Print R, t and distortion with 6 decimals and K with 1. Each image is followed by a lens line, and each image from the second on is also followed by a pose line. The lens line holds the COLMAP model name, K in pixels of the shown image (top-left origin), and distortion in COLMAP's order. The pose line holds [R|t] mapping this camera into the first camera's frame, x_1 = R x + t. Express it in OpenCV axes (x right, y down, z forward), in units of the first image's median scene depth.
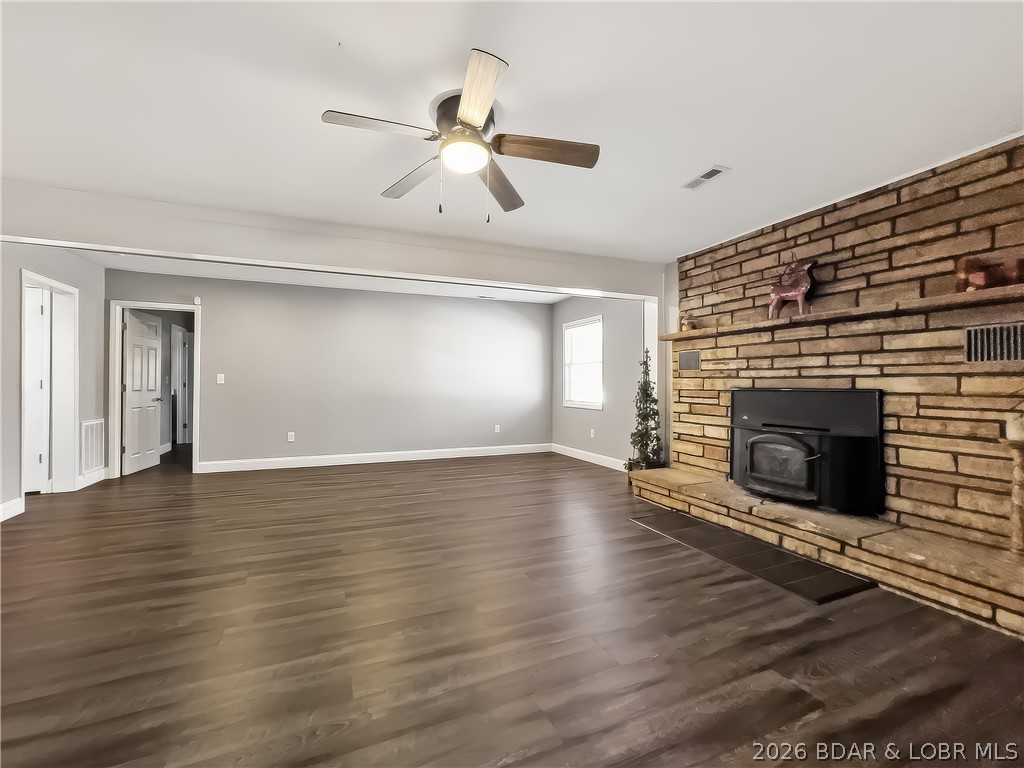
lens RADIAL K [[439.0, 0, 512.0], [0, 439.0, 384.0], [0, 0, 1]] dist [-0.032821, 0.016872]
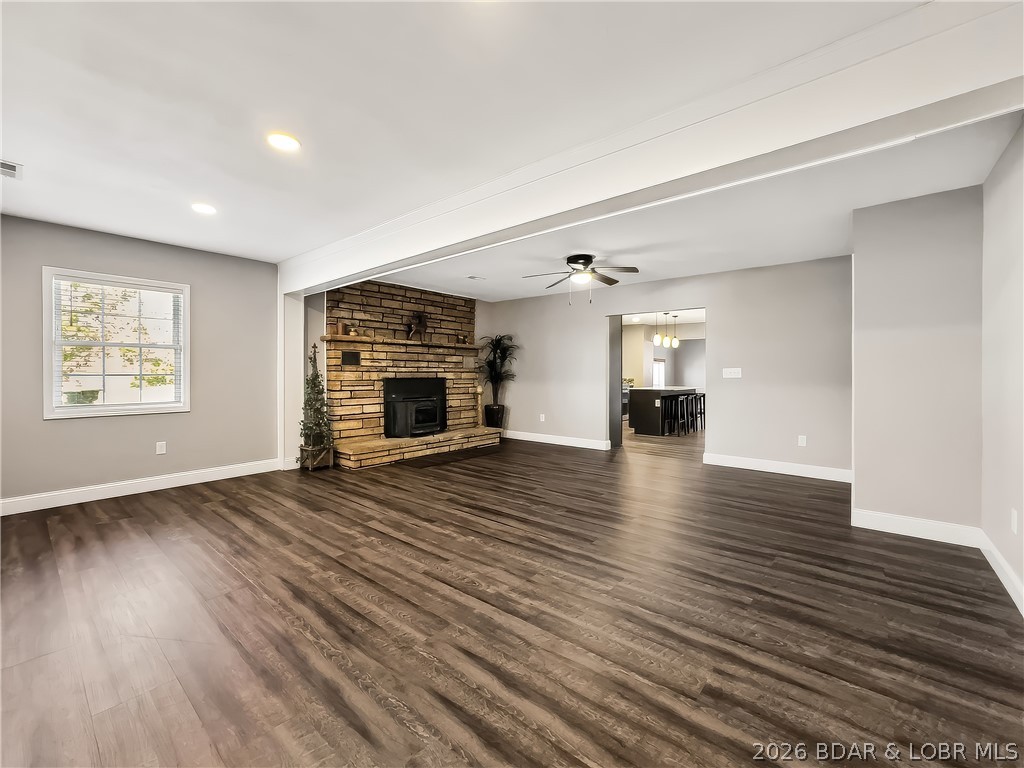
lens RADIAL K [[416.7, 0, 513.0], [0, 416.7, 386.7], [0, 0, 1]] dist [-0.033103, 0.014644]
pose [[-0.448269, -0.028104, 0.893457, -1.167793], [0.001894, 0.999474, 0.032389, -0.009072], [-0.893897, 0.016211, -0.447980, 1.410052]]
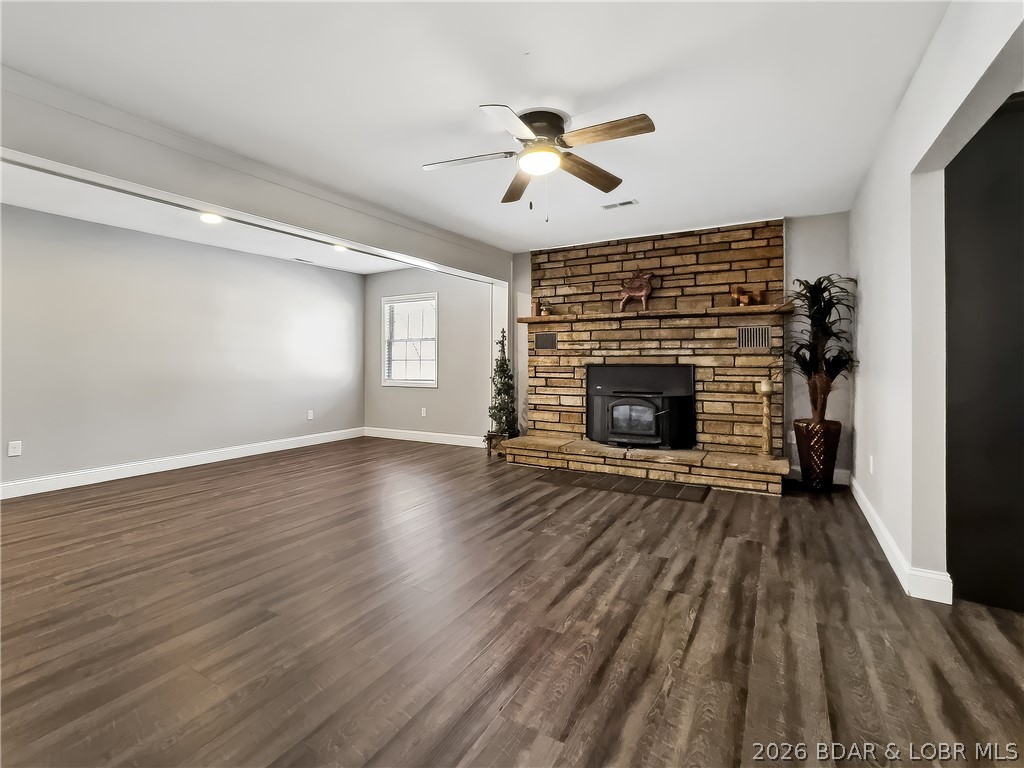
lens RADIAL K [[488.9, 0, 510.7], [0, 488.9, 360.8], [0, 0, 1]] dist [-0.048702, 0.027872]
pose [[0.796755, -0.004529, 0.604286, -0.573142], [0.004665, 0.999988, 0.001344, -0.004064], [-0.604285, 0.001748, 0.796766, 0.021978]]
